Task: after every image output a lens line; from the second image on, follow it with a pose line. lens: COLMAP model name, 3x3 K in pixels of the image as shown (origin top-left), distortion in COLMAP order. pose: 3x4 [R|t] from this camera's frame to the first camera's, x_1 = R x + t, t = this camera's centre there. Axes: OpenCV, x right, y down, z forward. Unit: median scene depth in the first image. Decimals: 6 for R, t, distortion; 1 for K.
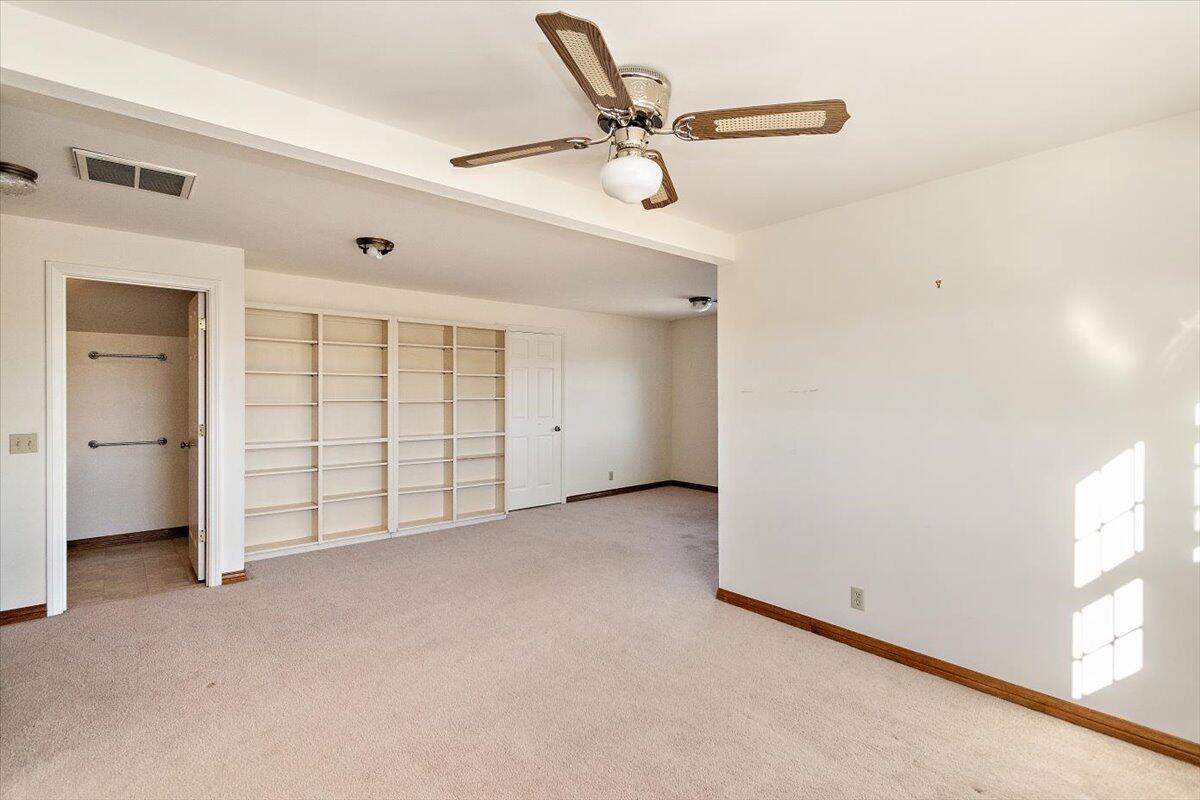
lens RADIAL K [[533.3, 0, 596.8], [0, 533.3, 406.3], [0, 0, 1]] dist [0.001287, -0.000153]
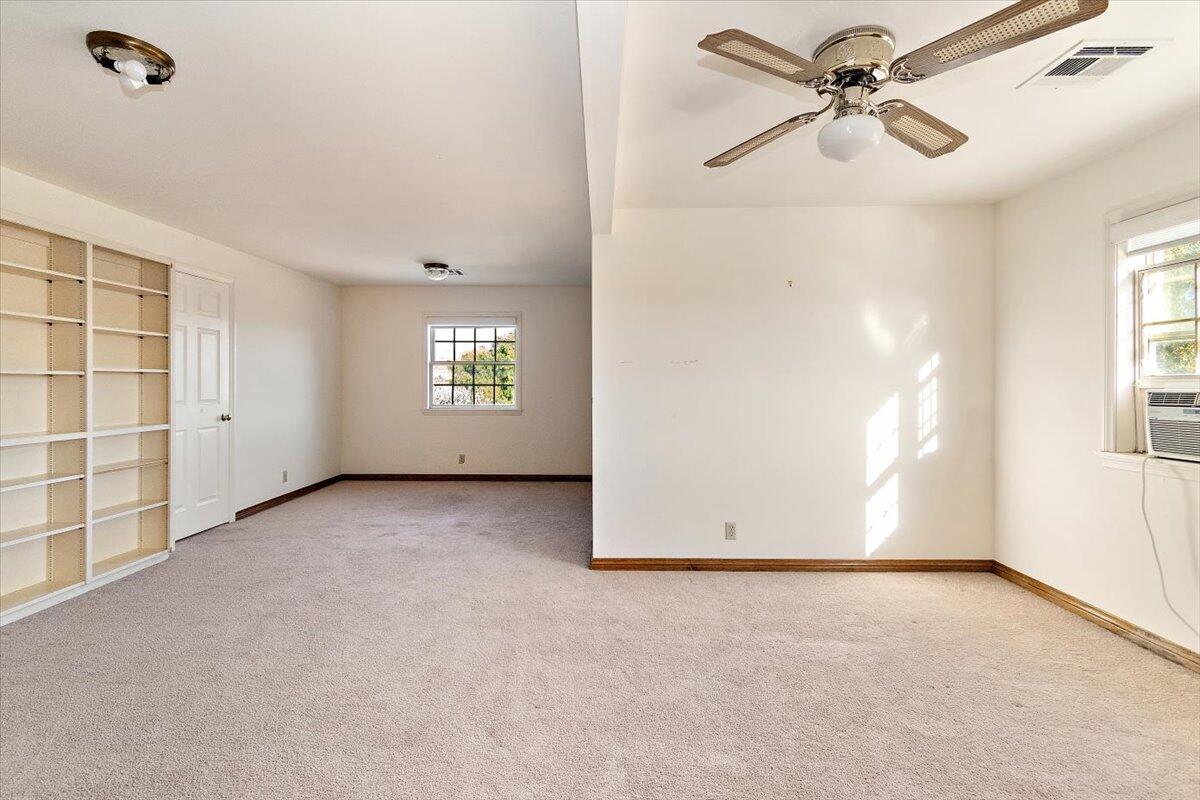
lens RADIAL K [[537.1, 0, 557.7], [0, 537.1, 394.5], [0, 0, 1]] dist [-0.000415, -0.000173]
pose [[0.675841, -0.011425, 0.736958, -0.352582], [0.013906, 0.999900, 0.002749, 0.019169], [-0.736916, 0.008390, 0.675932, 0.233097]]
